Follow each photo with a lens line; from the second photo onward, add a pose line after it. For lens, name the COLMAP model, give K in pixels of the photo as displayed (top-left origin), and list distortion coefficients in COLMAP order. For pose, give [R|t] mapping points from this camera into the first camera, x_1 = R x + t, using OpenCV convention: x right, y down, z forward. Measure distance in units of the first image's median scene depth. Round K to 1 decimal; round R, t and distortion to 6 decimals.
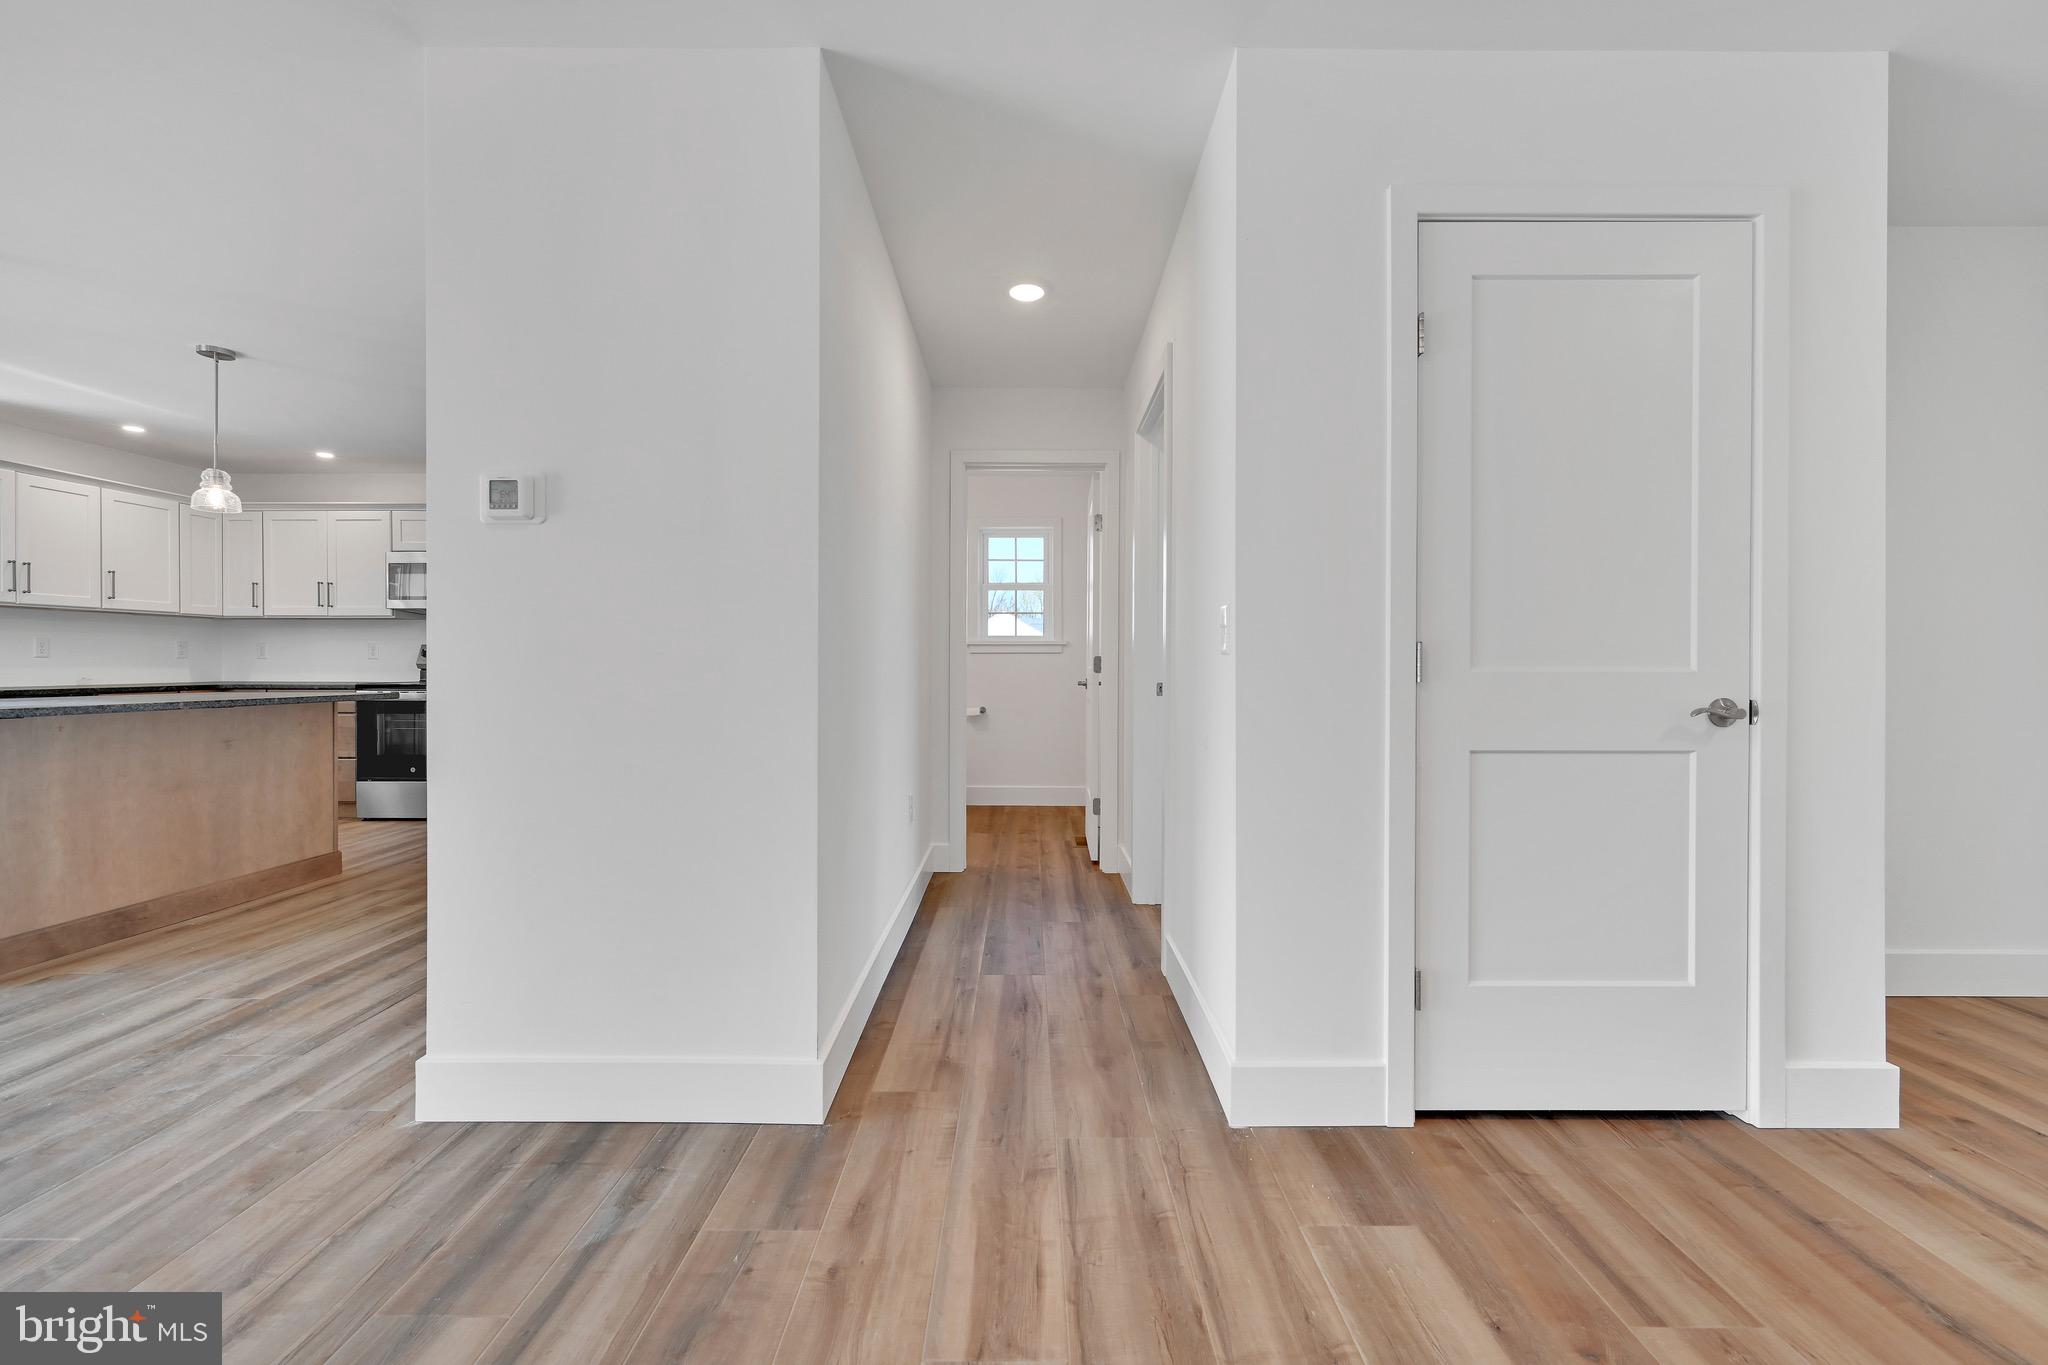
lens RADIAL K [[805.0, 0, 1024.0], [0, 805.0, 682.5], [0, 0, 1]] dist [0.000750, -0.000065]
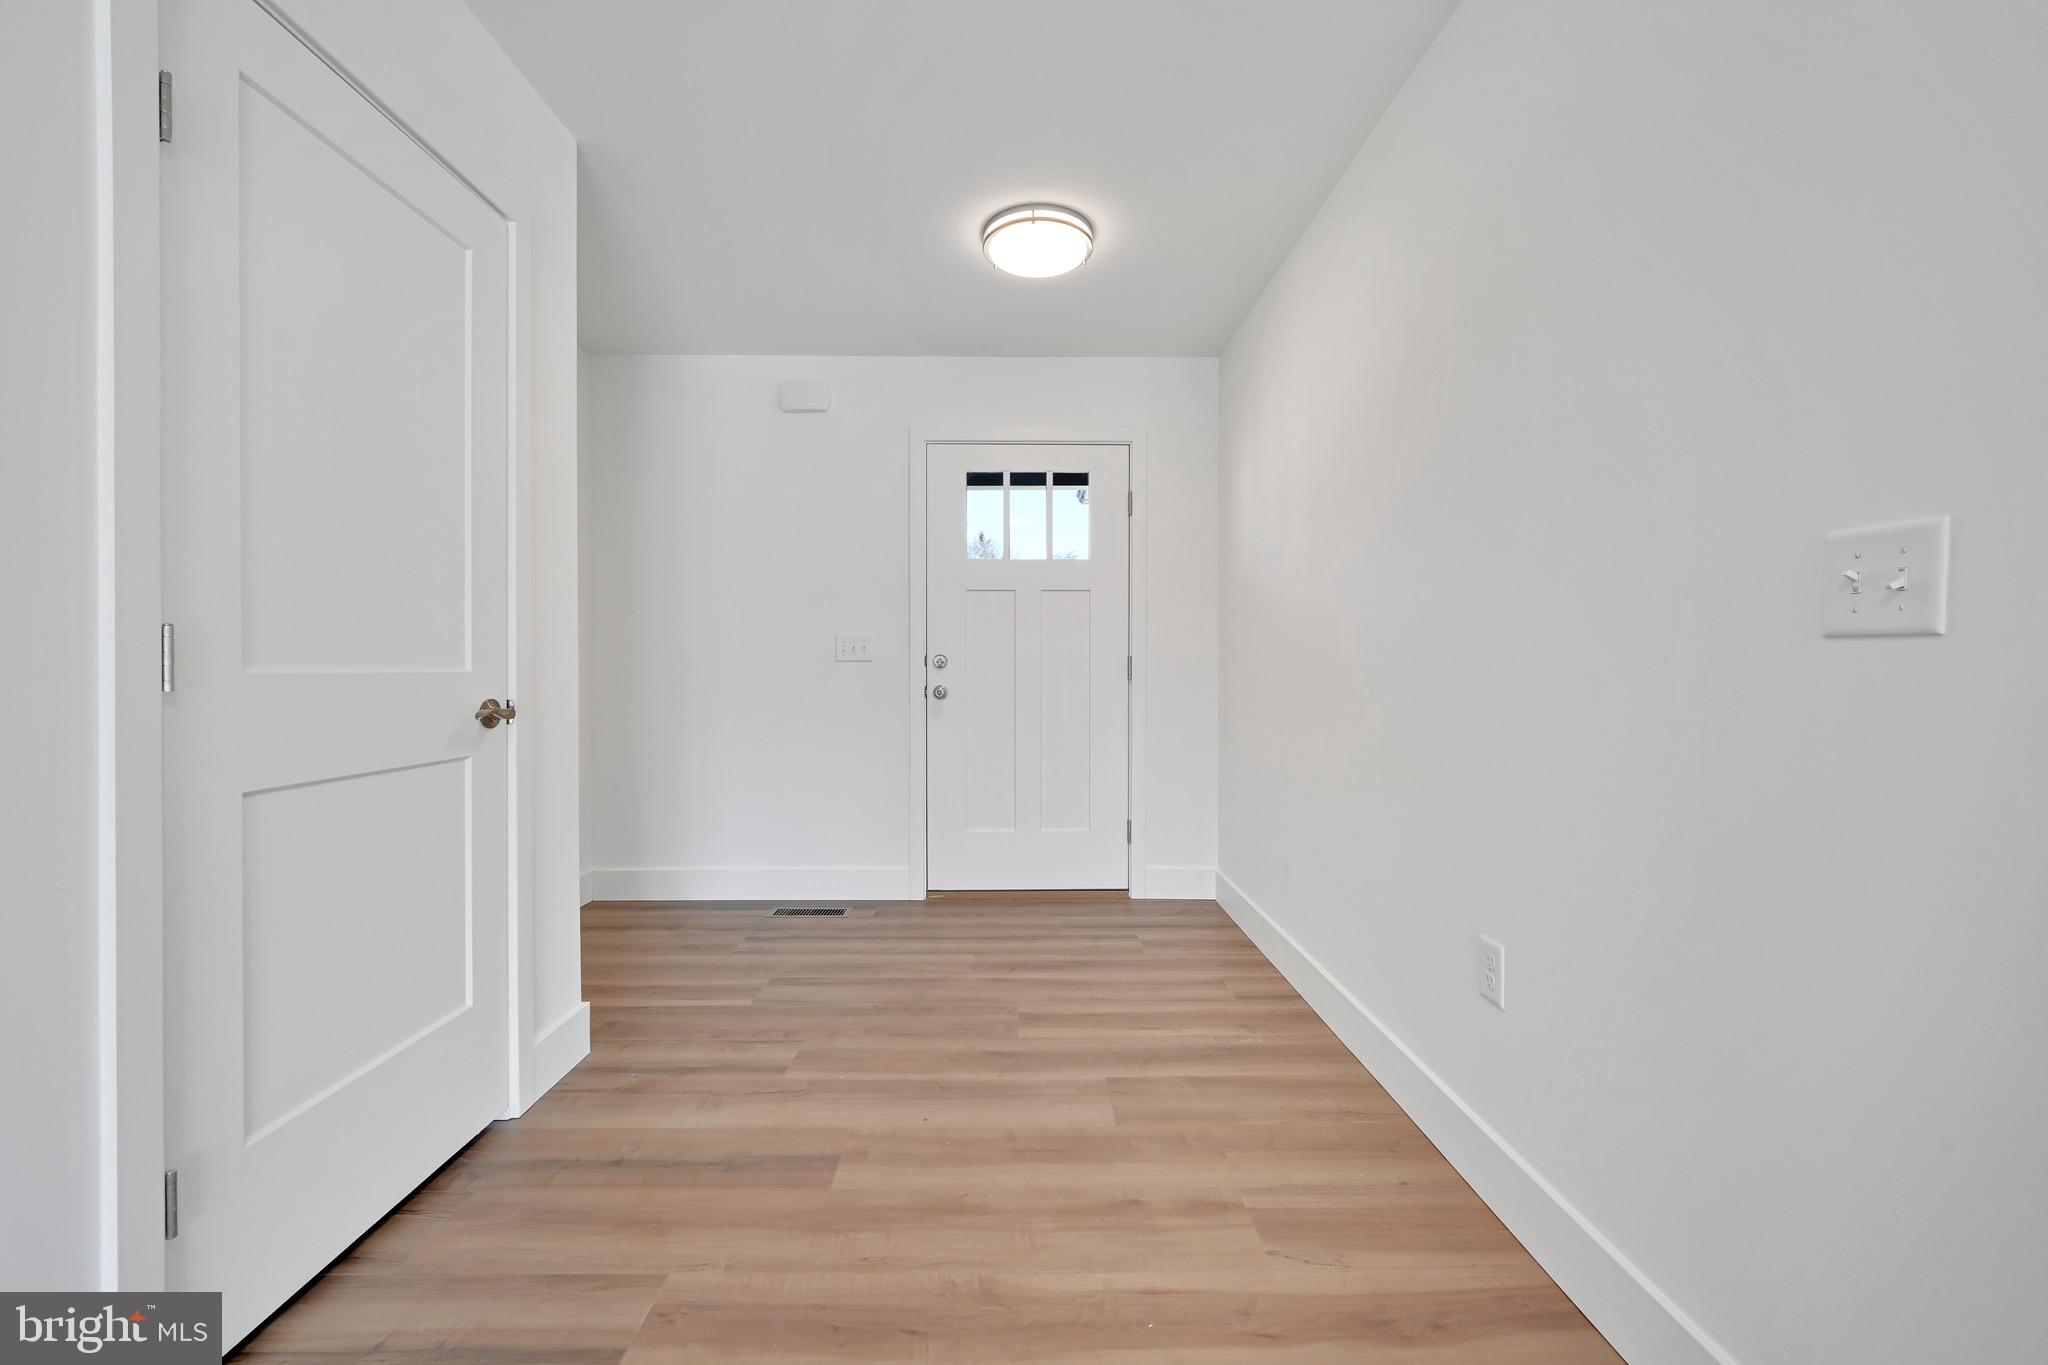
lens RADIAL K [[805.0, 0, 1024.0], [0, 805.0, 682.5], [0, 0, 1]] dist [0.000750, -0.000065]
pose [[-0.015758, -0.016370, 0.999742, -0.121798], [0.014809, 0.999752, 0.016604, -0.007756], [-0.999766, 0.015066, -0.015512, 0.395532]]
